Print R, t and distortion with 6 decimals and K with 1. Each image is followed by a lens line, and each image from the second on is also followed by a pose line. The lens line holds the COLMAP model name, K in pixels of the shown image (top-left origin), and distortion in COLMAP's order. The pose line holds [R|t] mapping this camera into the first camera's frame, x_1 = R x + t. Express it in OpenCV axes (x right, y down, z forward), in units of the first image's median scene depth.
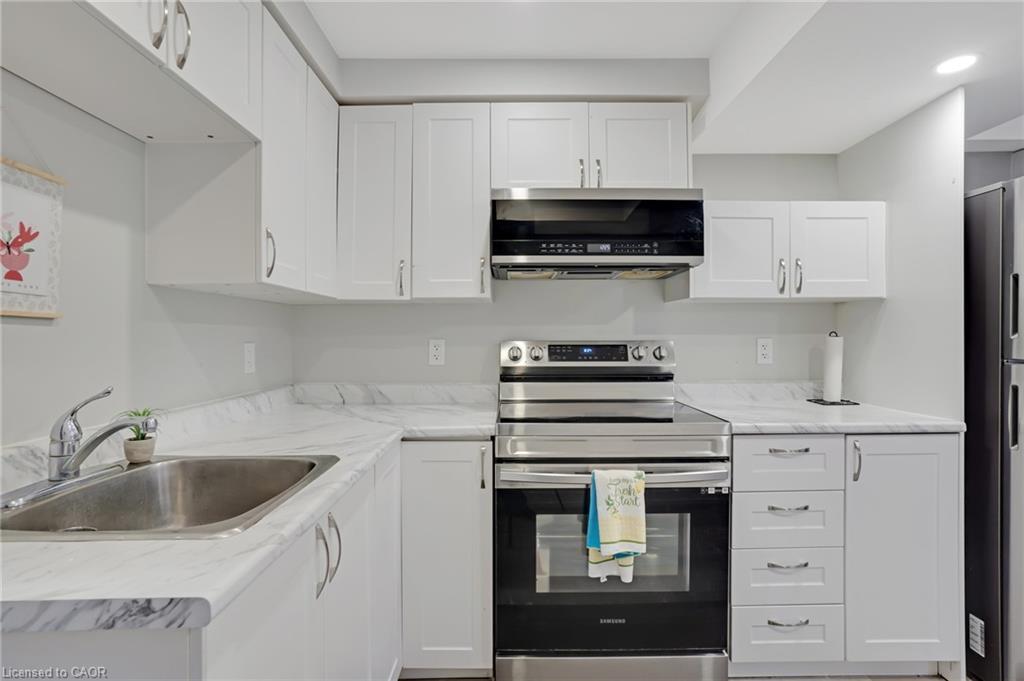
lens RADIAL K [[519.1, 0, 512.9], [0, 519.1, 335.1], [0, 0, 1]] dist [0.000844, 0.001177]
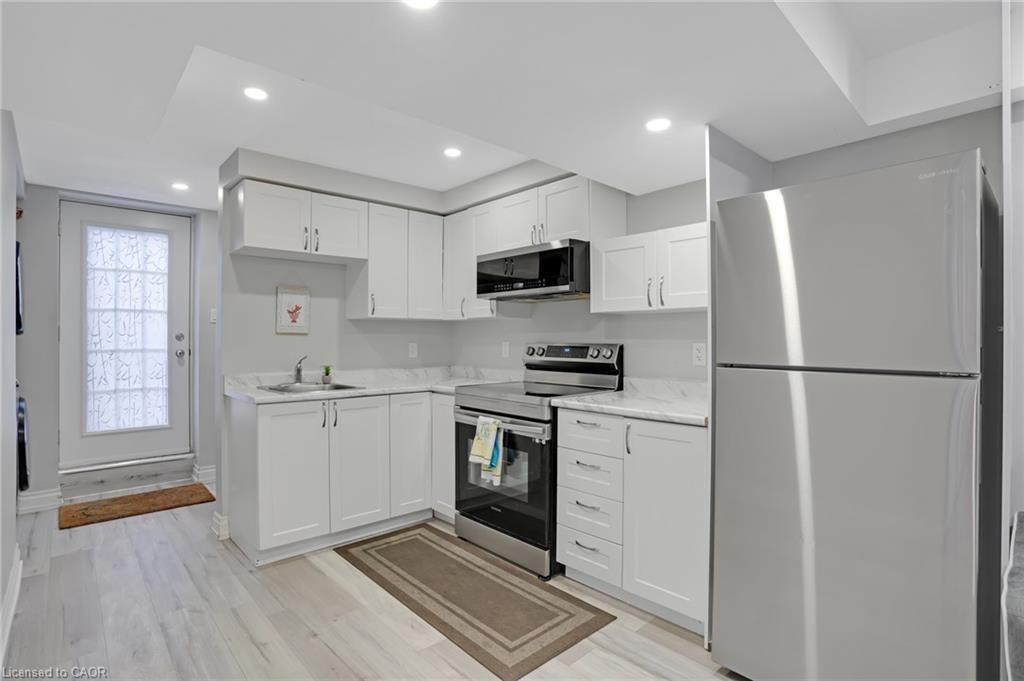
lens RADIAL K [[497.9, 0, 512.0], [0, 497.9, 340.5], [0, 0, 1]] dist [0.000510, 0.000399]
pose [[0.664464, 0.003724, -0.747311, 1.297683], [-0.002058, 0.999993, 0.003153, -0.002275], [0.747317, -0.000557, 0.664467, -0.034107]]
